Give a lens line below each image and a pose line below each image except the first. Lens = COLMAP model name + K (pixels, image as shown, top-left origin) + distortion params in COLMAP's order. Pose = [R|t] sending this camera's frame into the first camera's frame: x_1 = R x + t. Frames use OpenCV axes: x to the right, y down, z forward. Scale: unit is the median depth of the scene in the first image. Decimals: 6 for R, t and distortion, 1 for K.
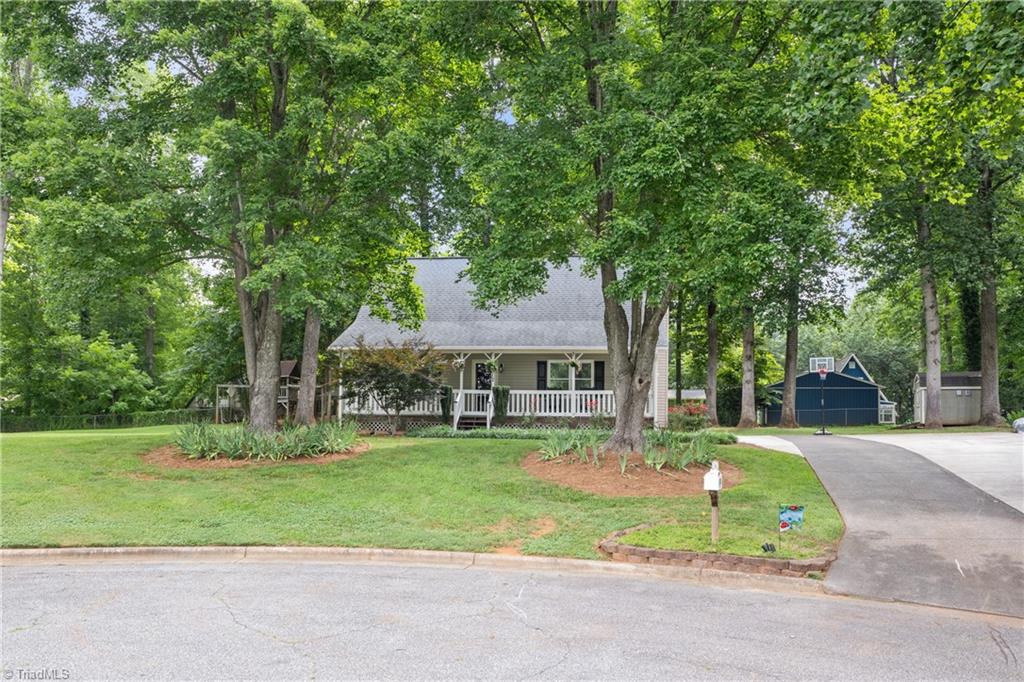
lens RADIAL K [[738.9, 0, 508.6], [0, 738.9, 341.1], [0, 0, 1]] dist [-0.014656, -0.007773]
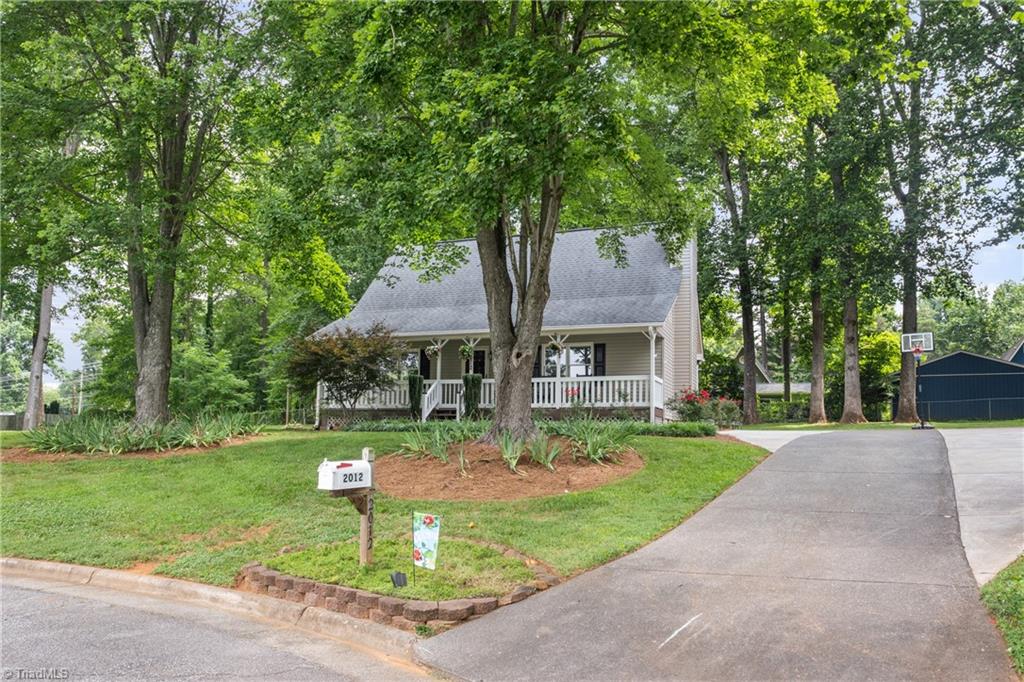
lens RADIAL K [[738.9, 0, 516.0], [0, 738.9, 342.4], [0, 0, 1]] dist [-0.014656, -0.007773]
pose [[0.974069, -0.034425, -0.223617, 0.235174], [0.033810, 0.999407, -0.006580, 0.030341], [0.223710, -0.001151, 0.974655, 0.149997]]
